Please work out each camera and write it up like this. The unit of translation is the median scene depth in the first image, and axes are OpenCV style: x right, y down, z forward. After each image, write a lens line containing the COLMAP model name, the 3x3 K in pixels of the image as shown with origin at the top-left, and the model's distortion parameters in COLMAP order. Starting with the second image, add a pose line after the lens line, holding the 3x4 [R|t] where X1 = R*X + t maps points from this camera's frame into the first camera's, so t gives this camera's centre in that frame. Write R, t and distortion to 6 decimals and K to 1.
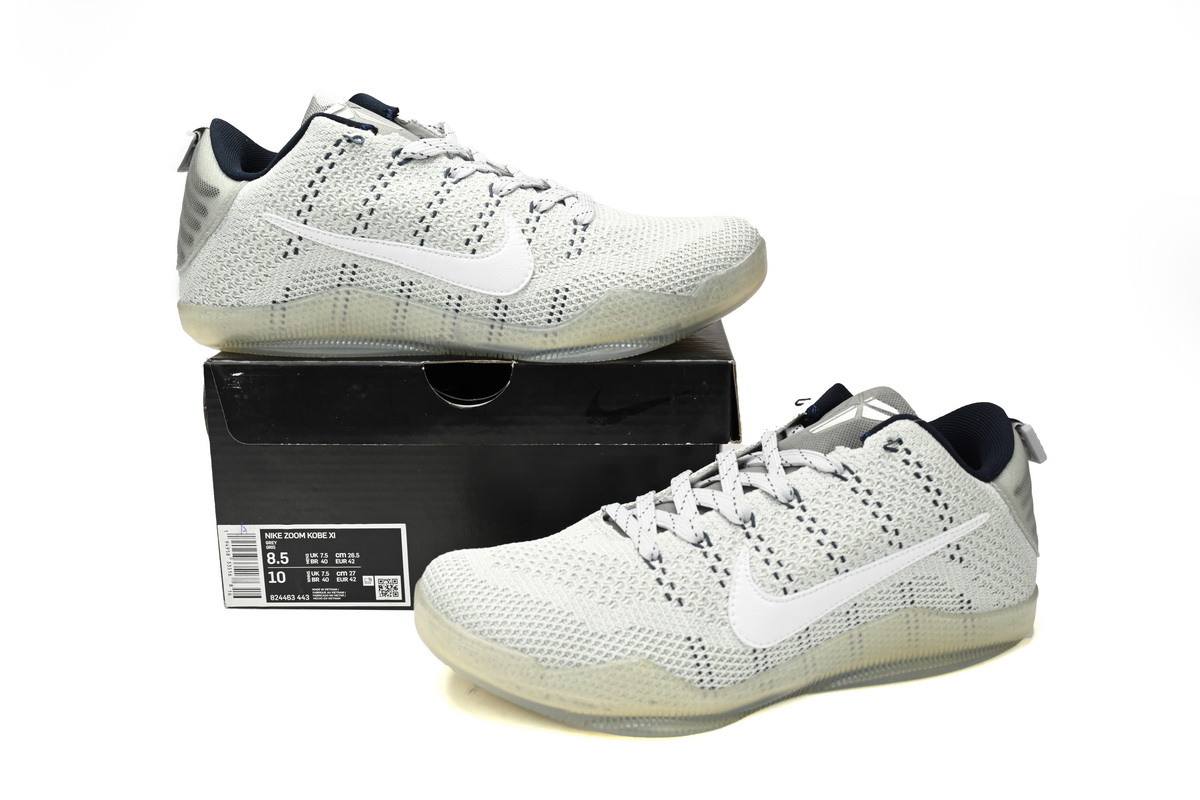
lens RADIAL K [[1317.0, 0, 595.7], [0, 1317.0, 398.7], [0, 0, 1]] dist [-0.048620, 0.000000]
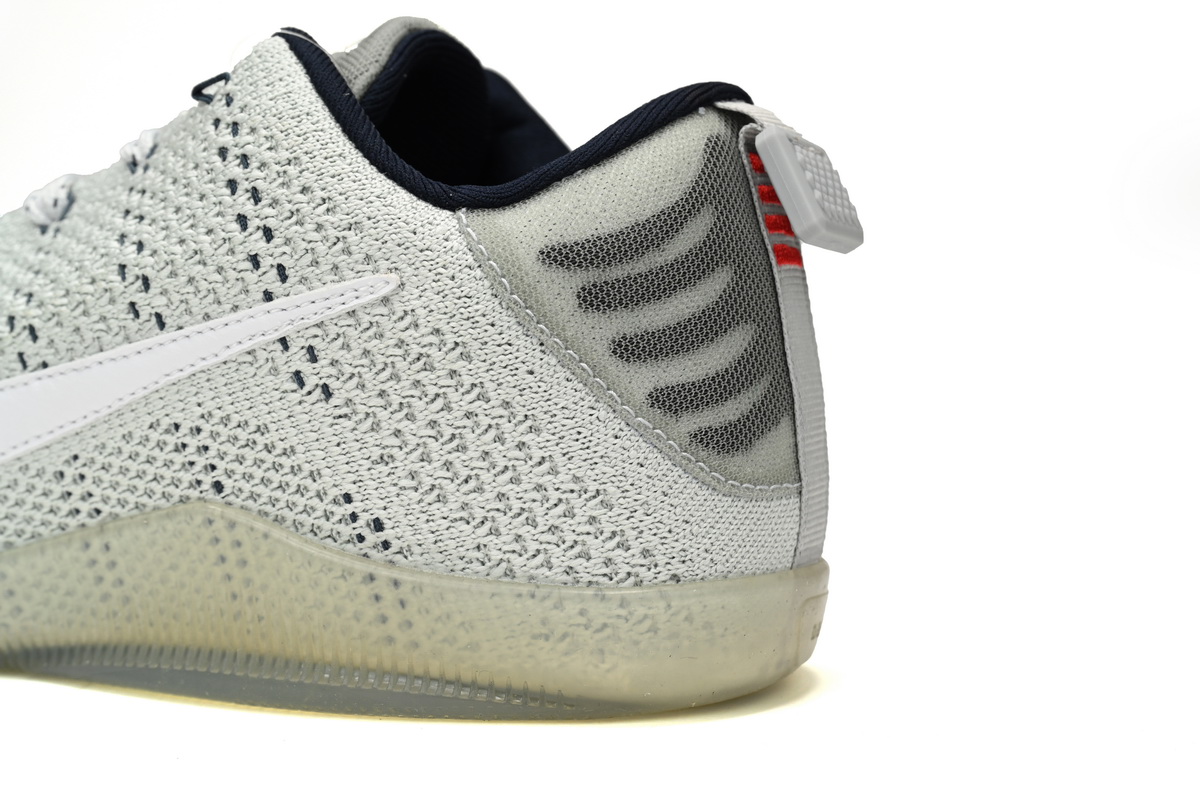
lens RADIAL K [[1871.1, 0, 600.1], [0, 1871.1, 399.3], [0, 0, 1]] dist [0.020179, 0.000000]
pose [[0.720411, 0.058398, -0.691084, 0.723320], [-0.168761, 0.981259, -0.093004, 0.165163], [0.672701, 0.183629, 0.716766, 0.682055]]
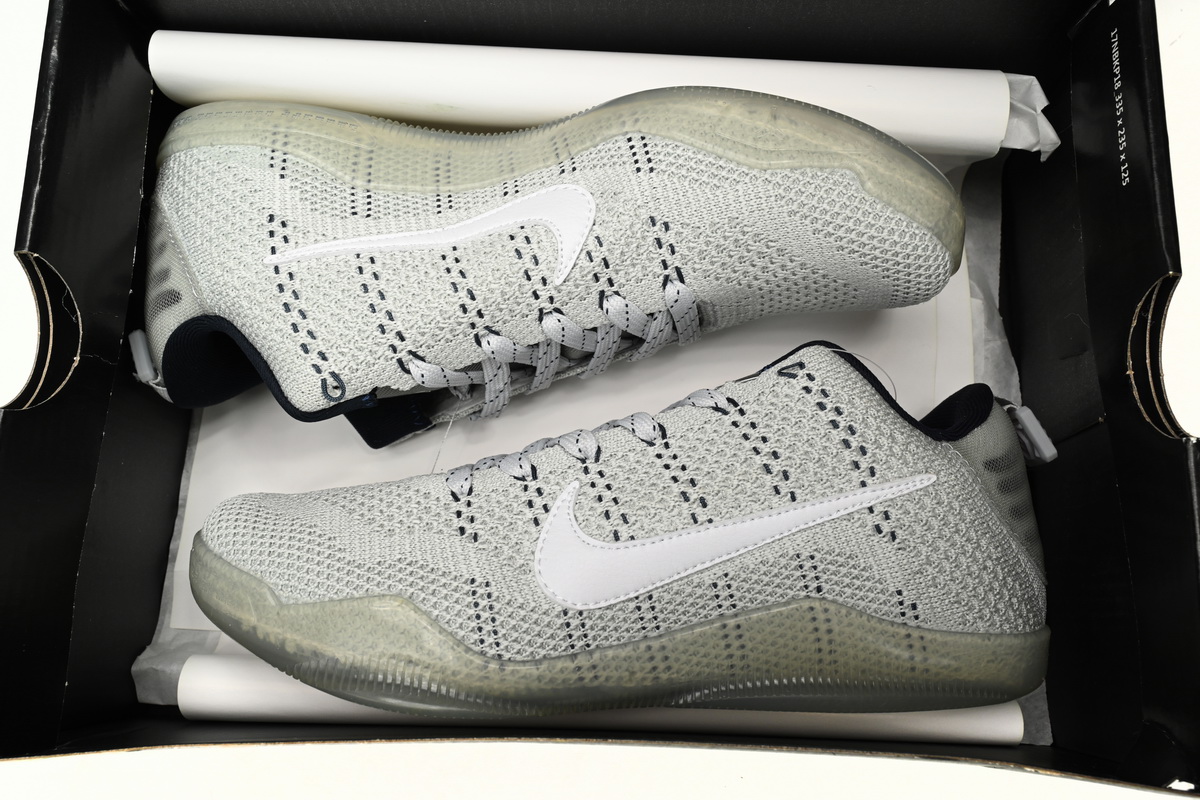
lens RADIAL K [[997.0, 0, 595.7], [0, 997.0, 406.7], [0, 0, 1]] dist [-0.012098, 0.002852]
pose [[0.961864, 0.016985, -0.273002, 0.275718], [-0.099215, 0.951764, -0.290349, 0.233802], [0.254902, 0.306362, 0.917152, 0.452722]]
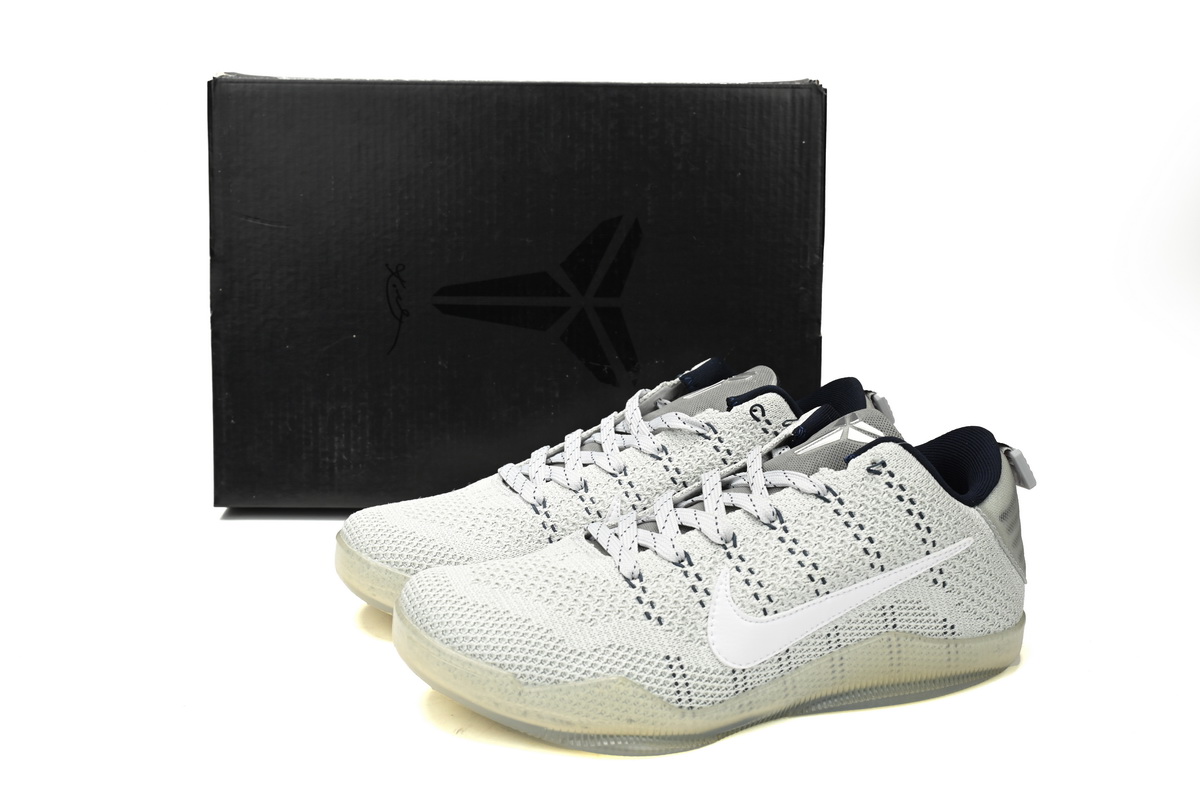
lens RADIAL K [[1477.9, 0, 601.2], [0, 1477.9, 396.0], [0, 0, 1]] dist [-0.028439, 0.000000]
pose [[0.999829, 0.016584, 0.008241, 0.007365], [-0.016473, 0.999776, -0.013300, -0.000645], [-0.008460, 0.013162, 0.999878, -0.119755]]
